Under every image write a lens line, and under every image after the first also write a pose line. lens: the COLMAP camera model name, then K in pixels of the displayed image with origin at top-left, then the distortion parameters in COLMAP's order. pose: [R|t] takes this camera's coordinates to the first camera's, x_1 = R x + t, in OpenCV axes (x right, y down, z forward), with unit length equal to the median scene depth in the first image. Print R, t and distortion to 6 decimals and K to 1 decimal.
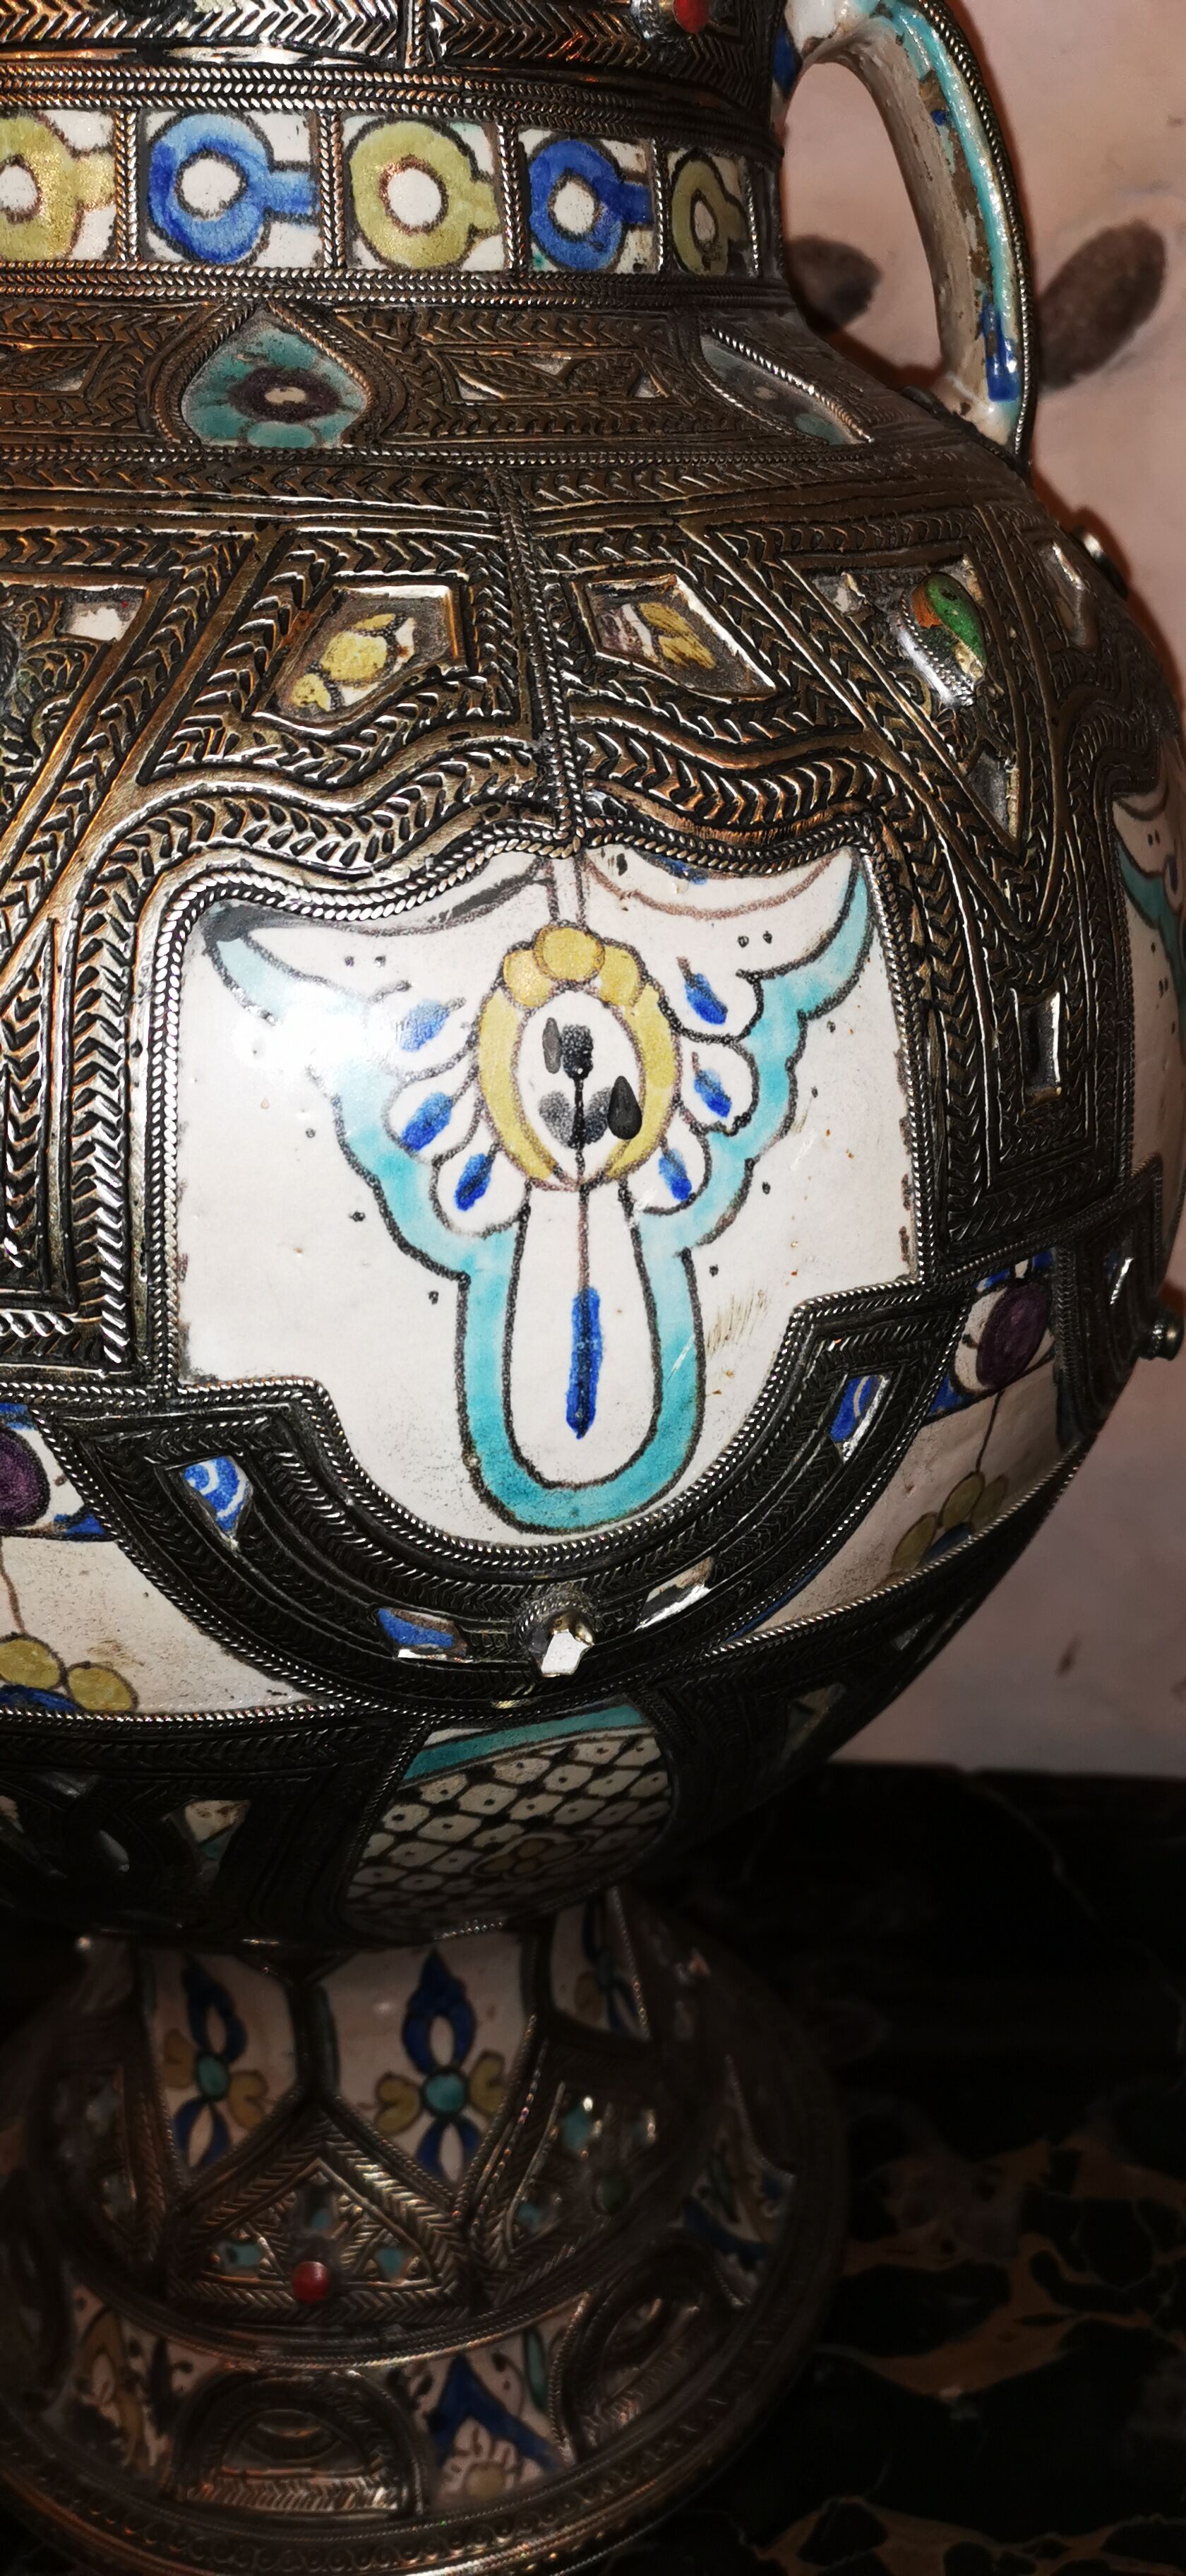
lens RADIAL K [[1987.7, 0, 598.8], [0, 1987.7, 1277.8], [0, 0, 1]] dist [0.062142, -0.080307]
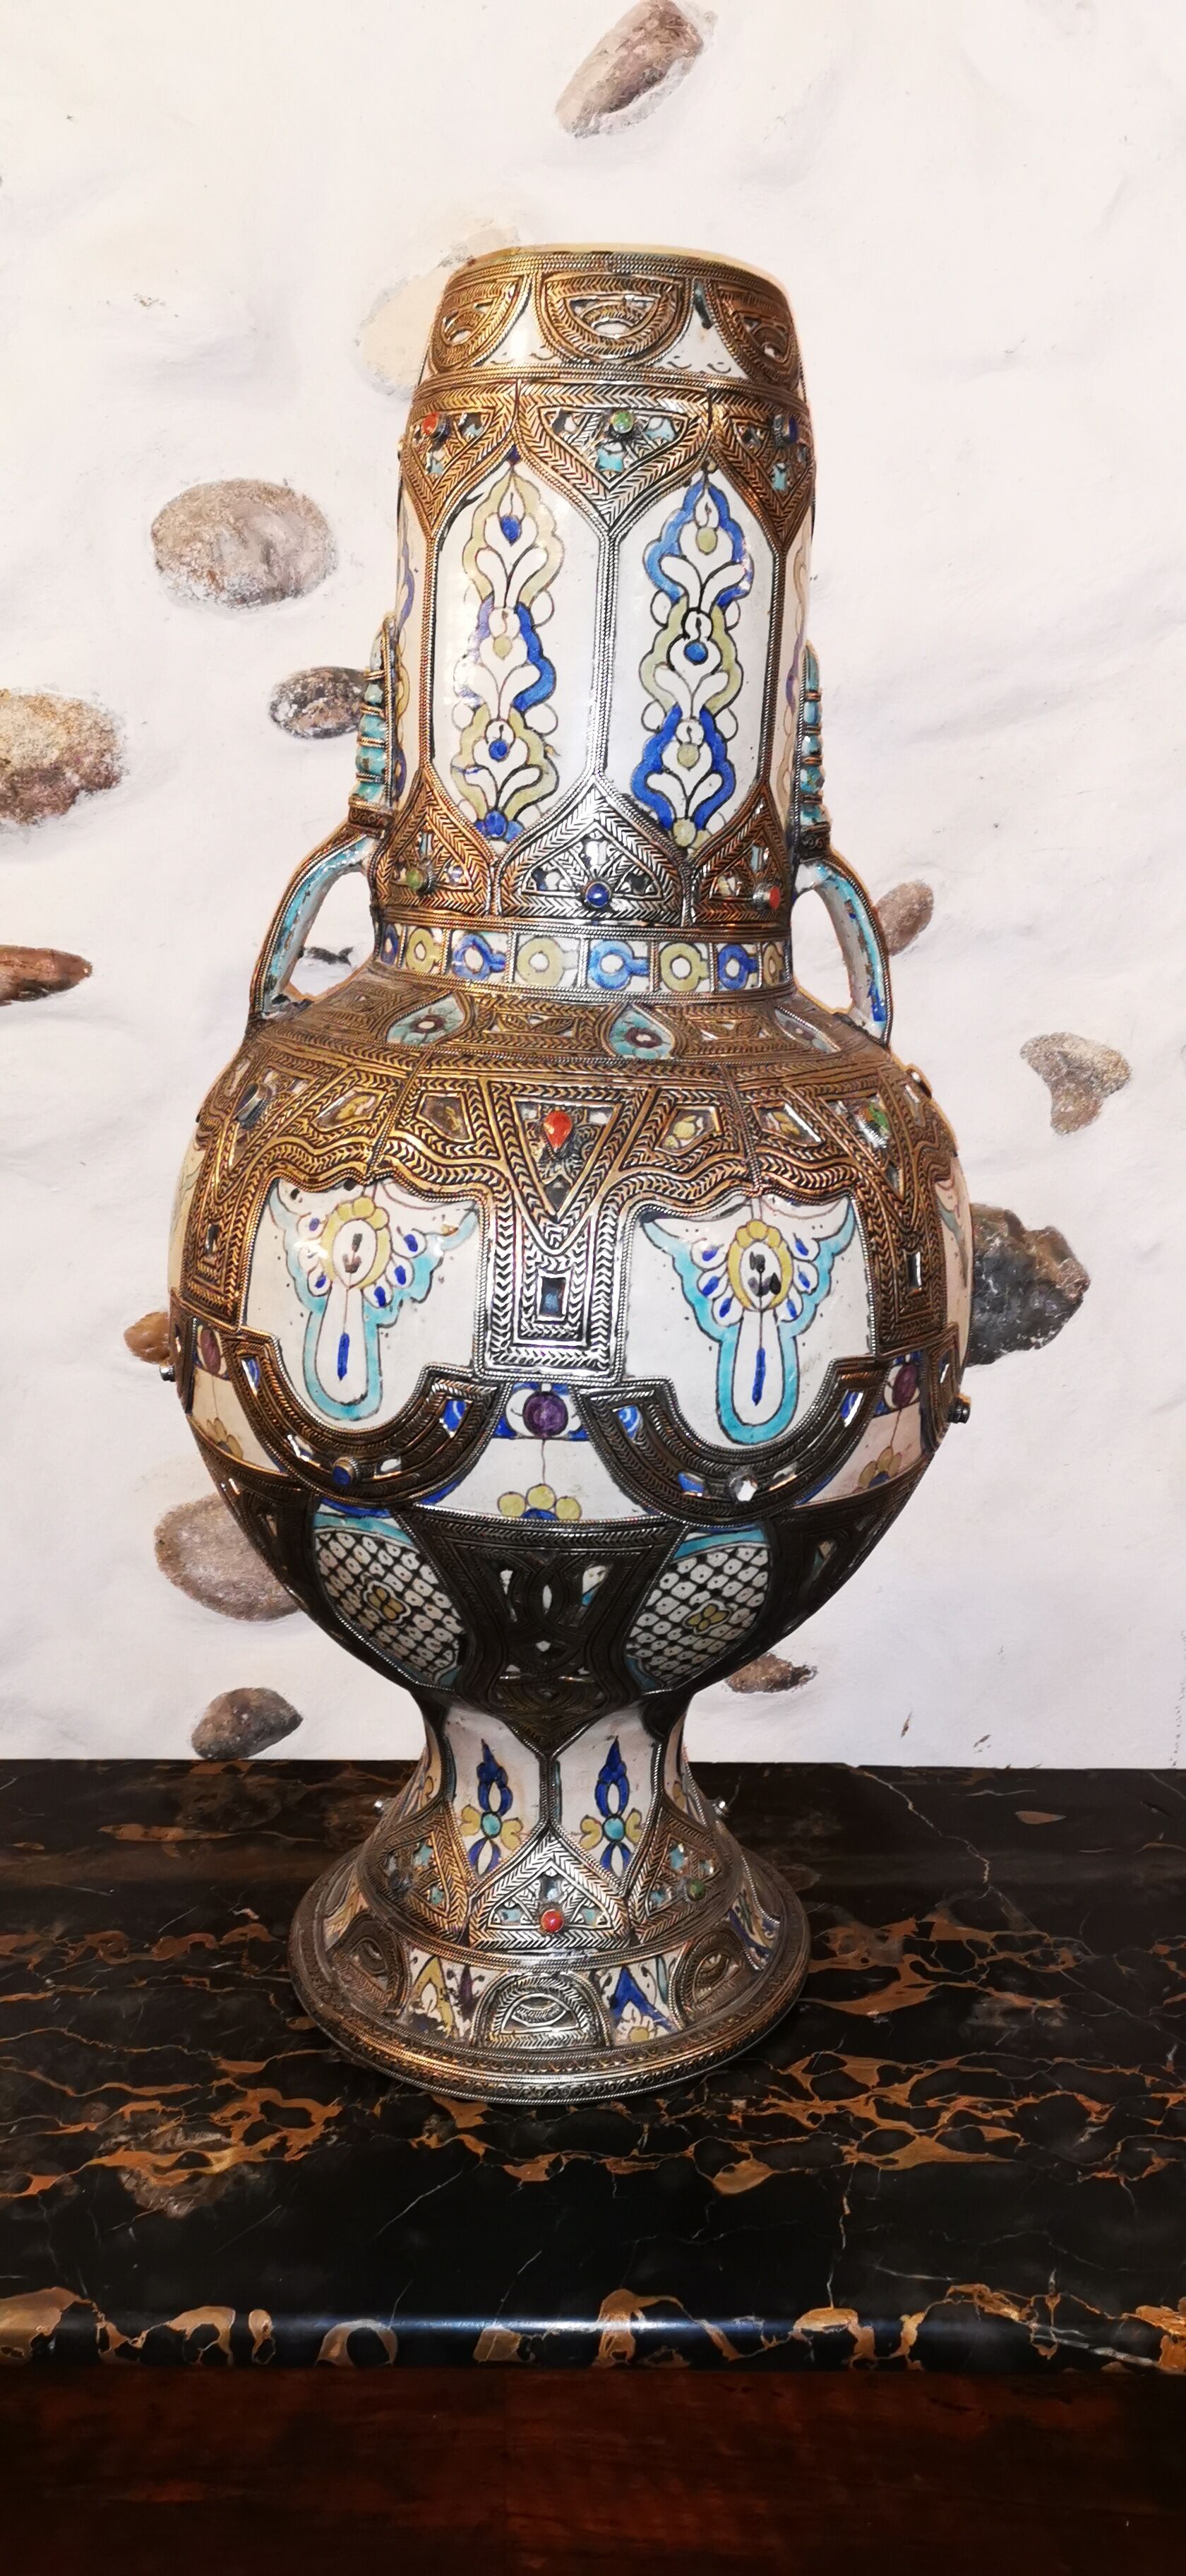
lens RADIAL K [[1990.9, 0, 585.5], [0, 1990.9, 1280.7], [0, 0, 1]] dist [0.084168, -0.097876]
pose [[0.994954, 0.012564, 0.099544, -0.511149], [0.006213, 0.982509, -0.186113, 0.415029], [-0.100141, 0.185792, 0.977473, -1.662707]]
